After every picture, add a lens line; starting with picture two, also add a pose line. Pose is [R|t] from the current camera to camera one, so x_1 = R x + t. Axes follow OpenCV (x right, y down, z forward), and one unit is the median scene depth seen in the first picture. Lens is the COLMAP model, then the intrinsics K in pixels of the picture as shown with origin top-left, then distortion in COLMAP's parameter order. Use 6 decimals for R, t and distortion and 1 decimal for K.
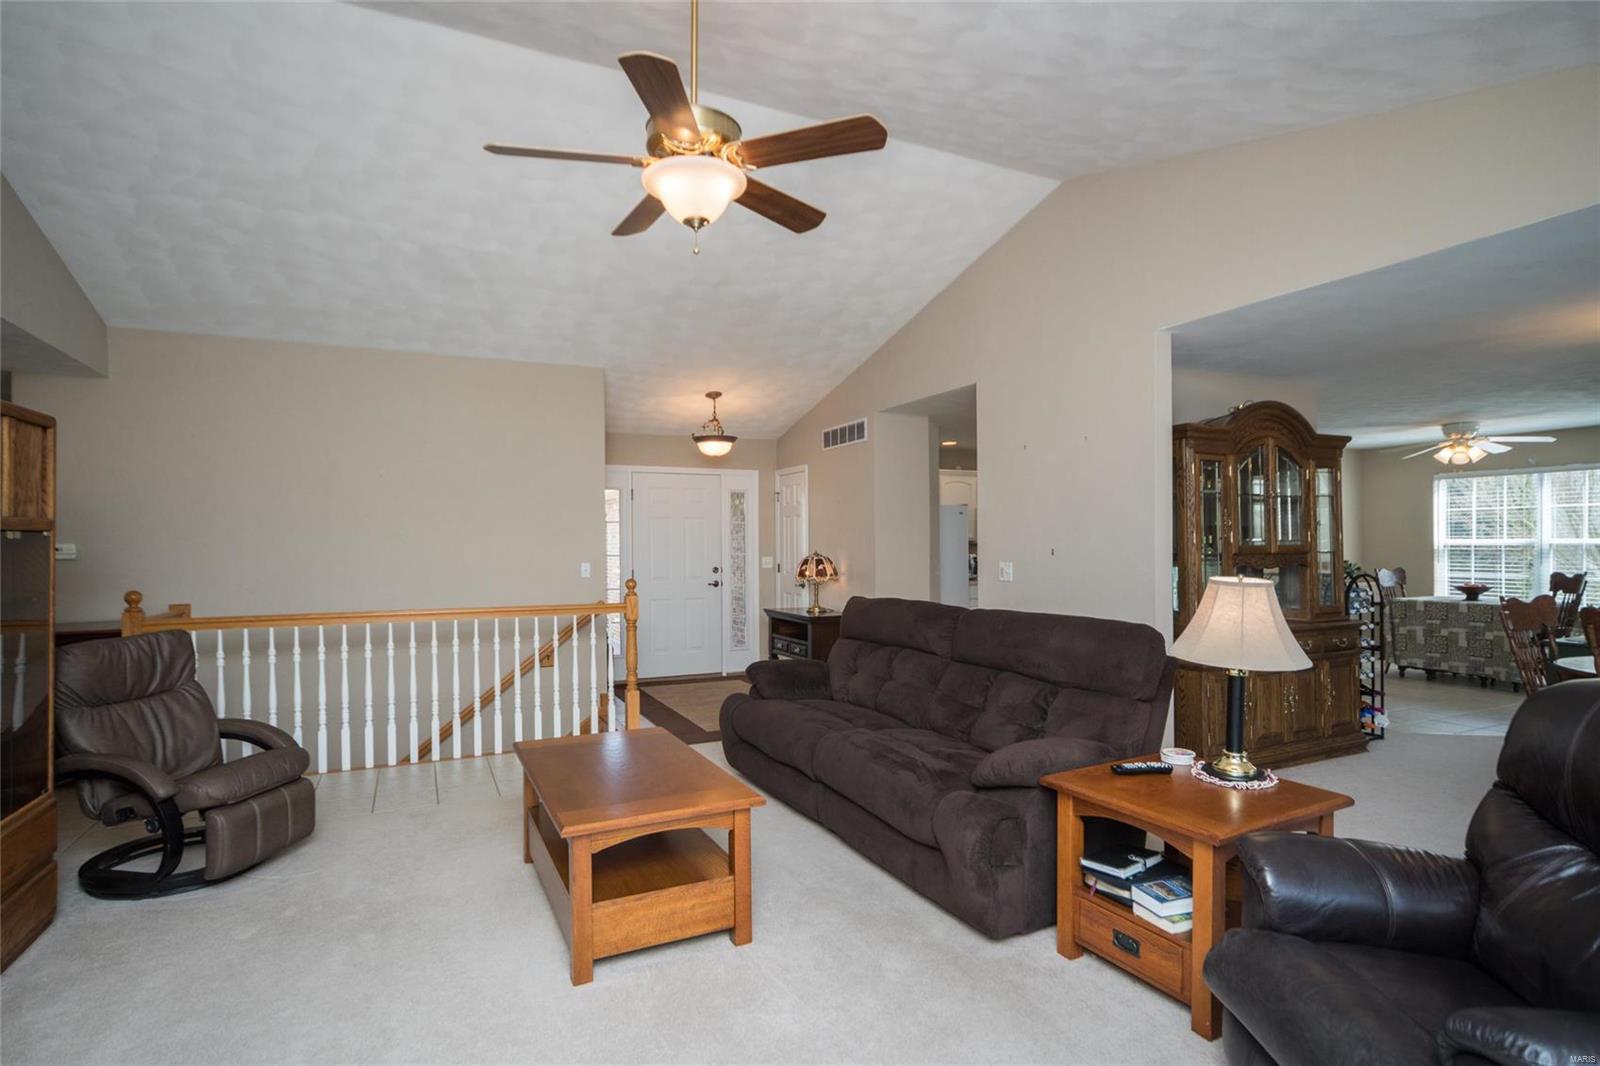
lens RADIAL K [[765.2, 0, 802.7], [0, 765.2, 529.3], [0, 0, 1]] dist [0.002492, 0.001063]
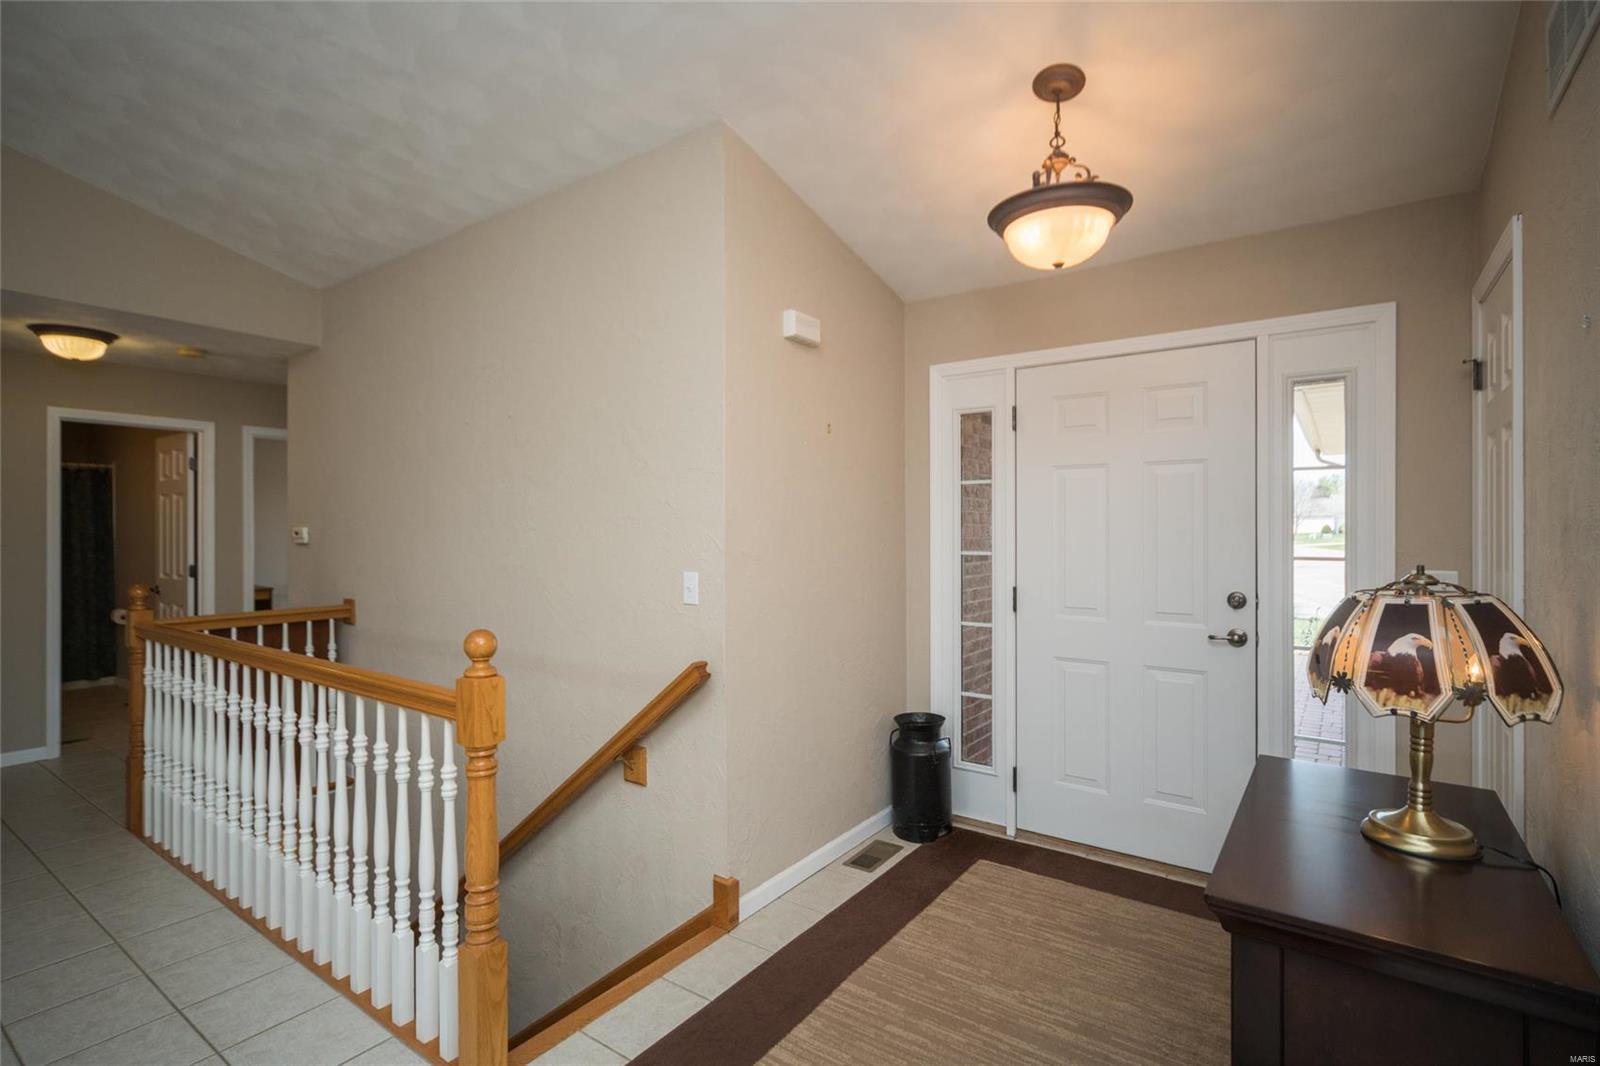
lens RADIAL K [[765.2, 0, 802.7], [0, 765.2, 529.3], [0, 0, 1]] dist [0.002492, 0.001063]
pose [[0.489899, 0.003187, -0.871773, 0.119826], [0.015263, 0.999809, 0.012233, 0.012809], [0.871645, -0.019299, 0.489757, 0.739614]]
